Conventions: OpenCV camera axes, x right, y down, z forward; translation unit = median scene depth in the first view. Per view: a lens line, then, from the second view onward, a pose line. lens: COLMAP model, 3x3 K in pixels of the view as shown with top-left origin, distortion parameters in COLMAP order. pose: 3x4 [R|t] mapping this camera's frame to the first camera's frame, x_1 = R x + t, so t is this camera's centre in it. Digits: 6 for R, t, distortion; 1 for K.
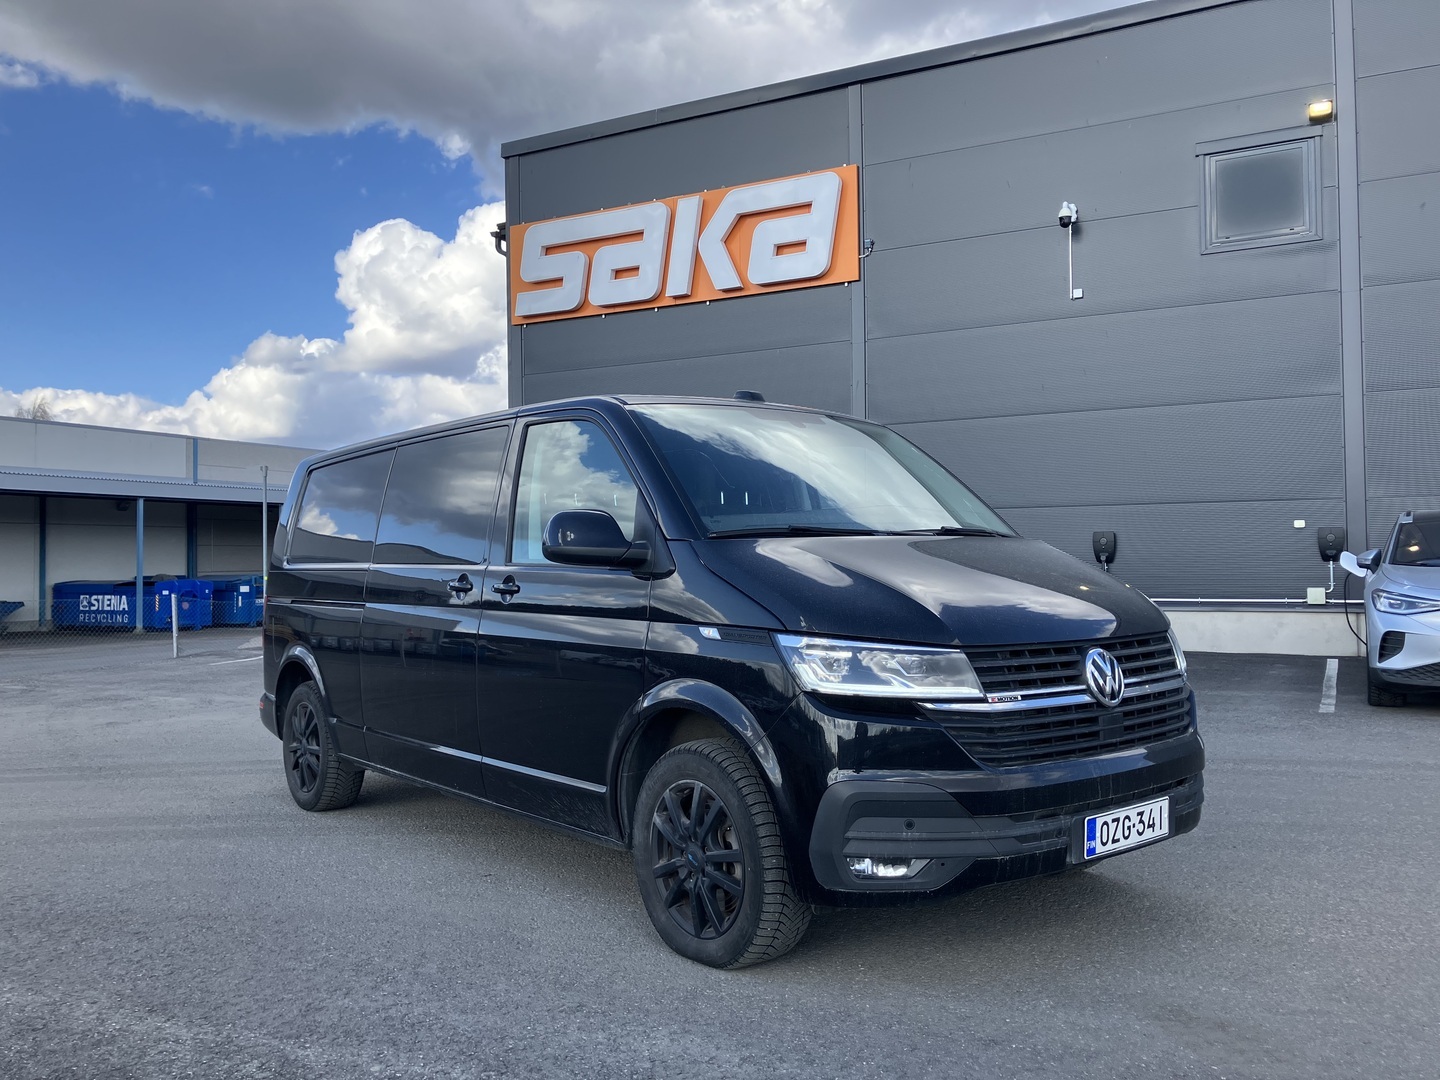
lens RADIAL K [[1164.0, 0, 713.1], [0, 1164.0, 542.0], [0, 0, 1]] dist [0.030469, -0.024106]
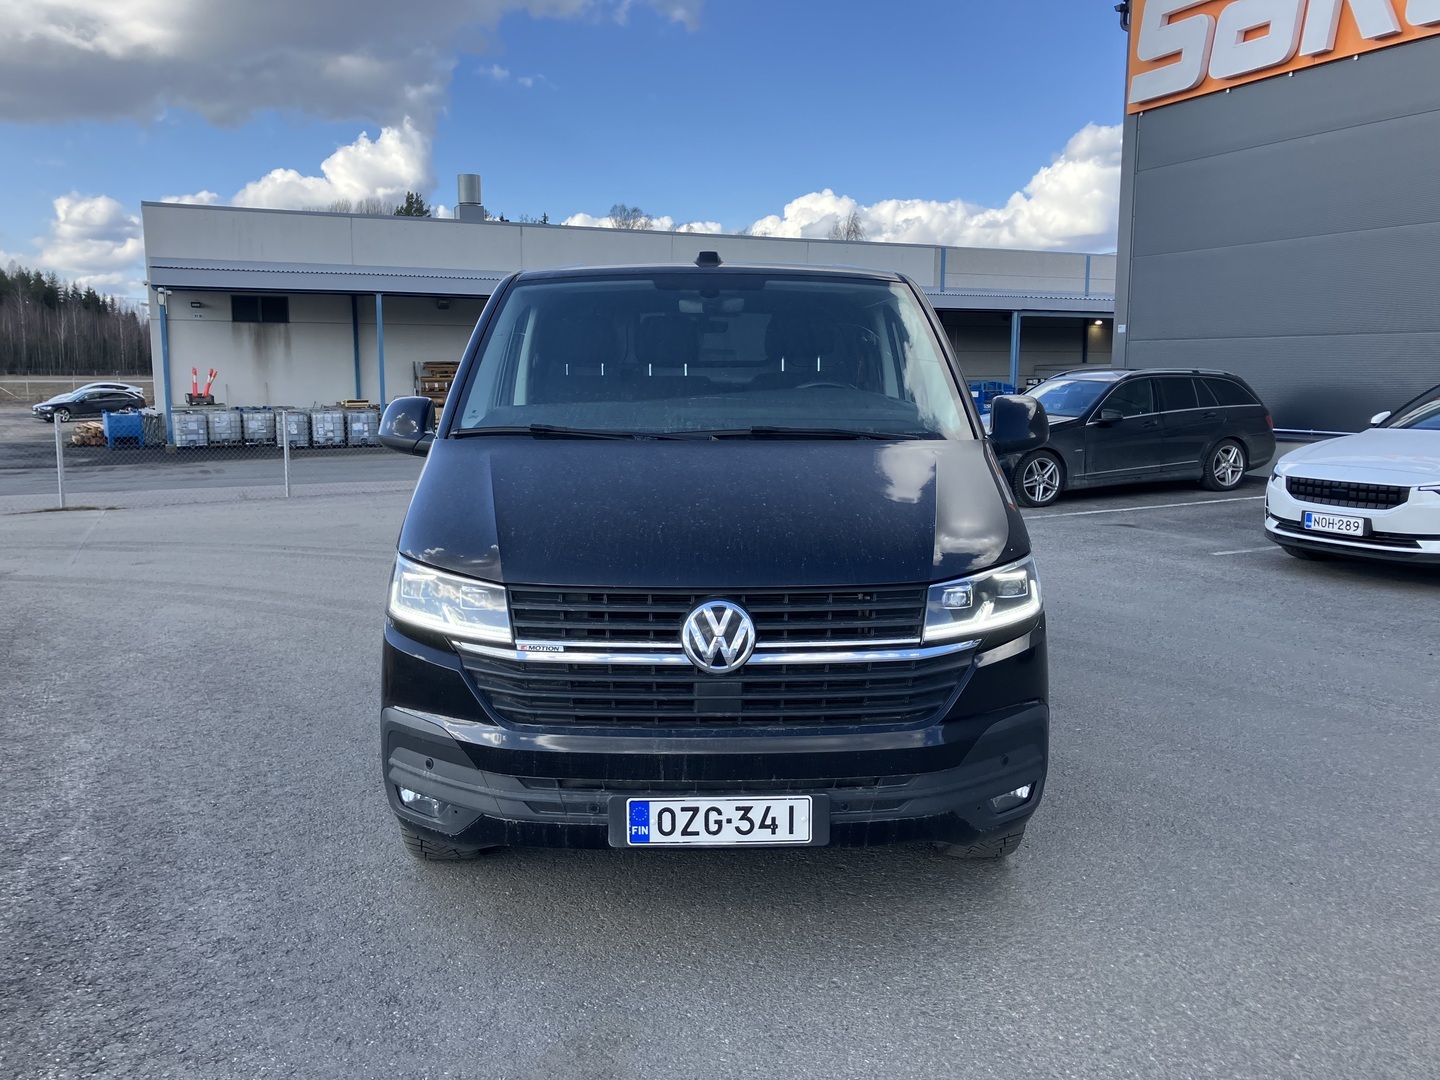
lens RADIAL K [[1164.0, 0, 725.6], [0, 1164.0, 542.0], [0, 0, 1]] dist [0.030469, -0.024106]
pose [[0.798311, 0.102255, -0.593501, 0.821650], [-0.000696, 0.985636, 0.168881, -0.085258], [0.602245, -0.134407, 0.786915, 0.389567]]
